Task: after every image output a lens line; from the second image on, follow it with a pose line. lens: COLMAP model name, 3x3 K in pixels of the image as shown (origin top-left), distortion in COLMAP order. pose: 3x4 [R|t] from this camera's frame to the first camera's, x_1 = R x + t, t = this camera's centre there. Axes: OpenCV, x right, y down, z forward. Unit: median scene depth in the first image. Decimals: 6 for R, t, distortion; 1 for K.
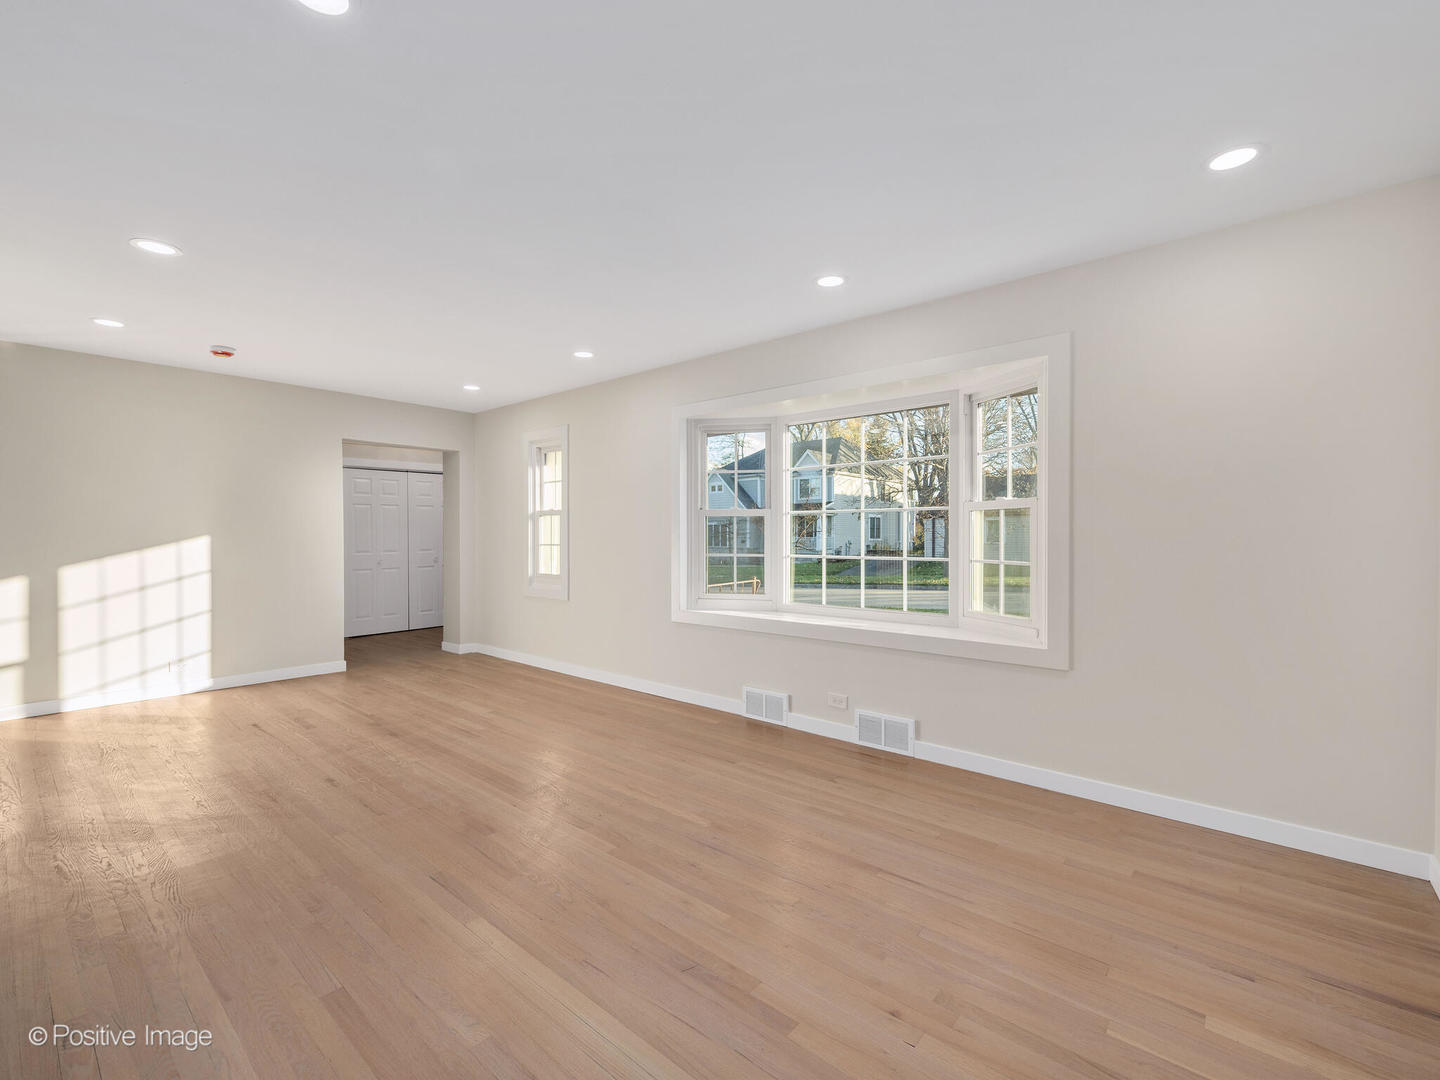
lens RADIAL K [[621.2, 0, 720.3], [0, 621.2, 546.0], [0, 0, 1]] dist [-0.001401, -0.000090]
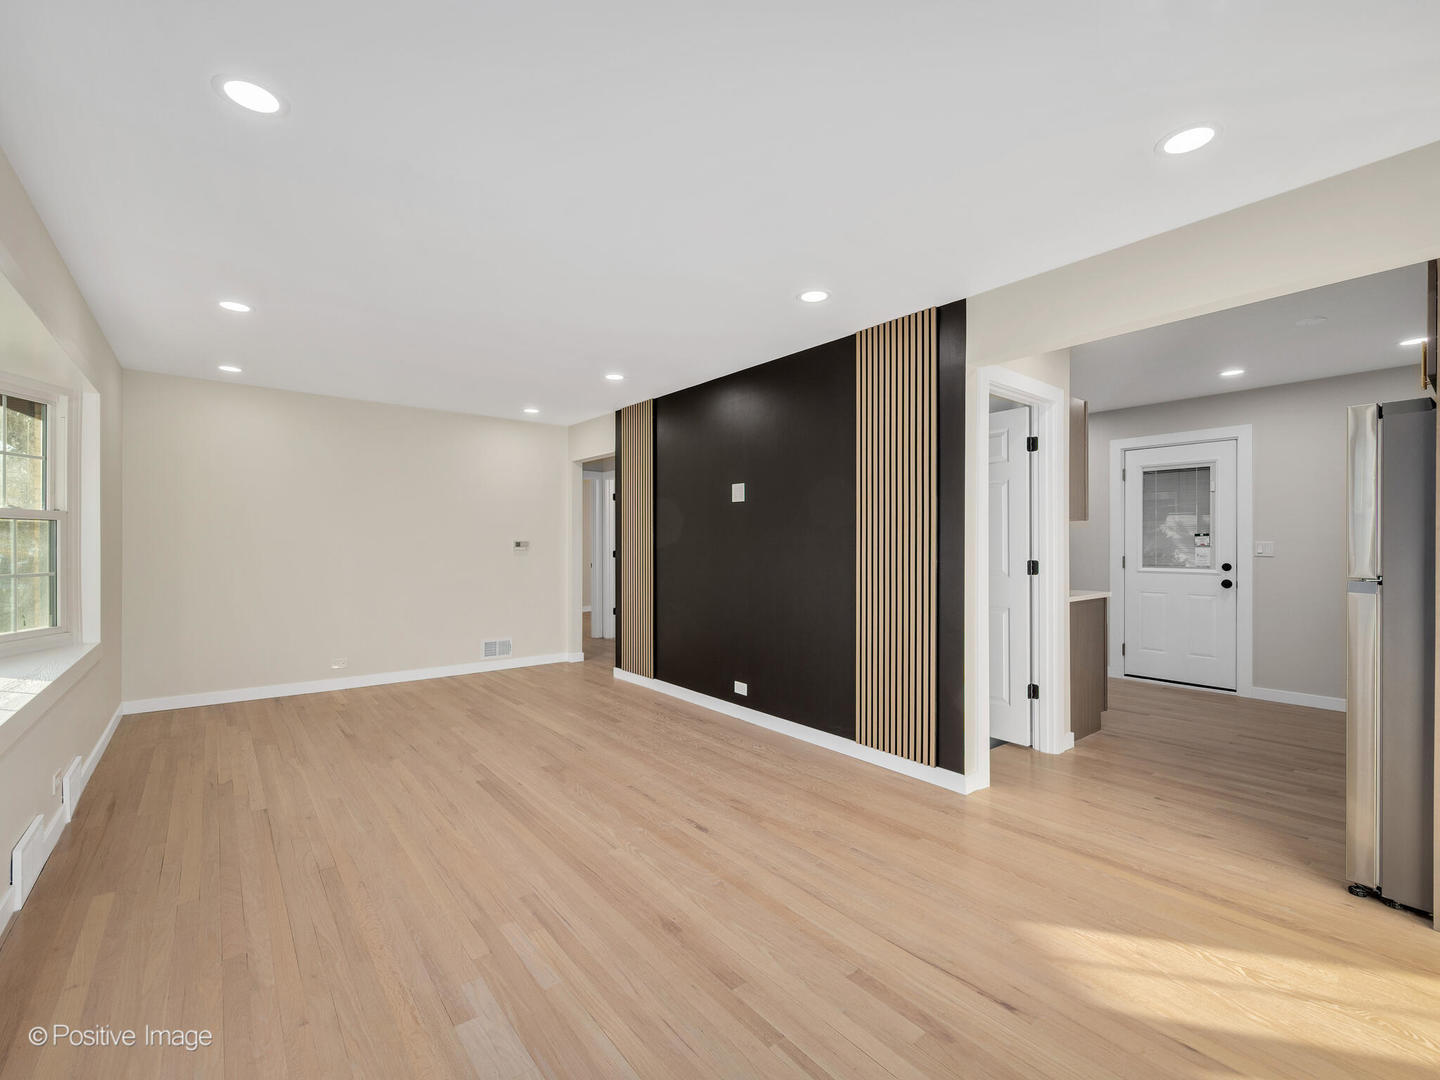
lens RADIAL K [[621.2, 0, 720.4], [0, 621.2, 534.2], [0, 0, 1]] dist [-0.001401, -0.000090]
pose [[-0.982244, 0.003197, 0.187580, -0.807800], [0.003740, 0.999990, 0.002541, -0.036597], [-0.187570, 0.003198, -0.982246, 1.824869]]
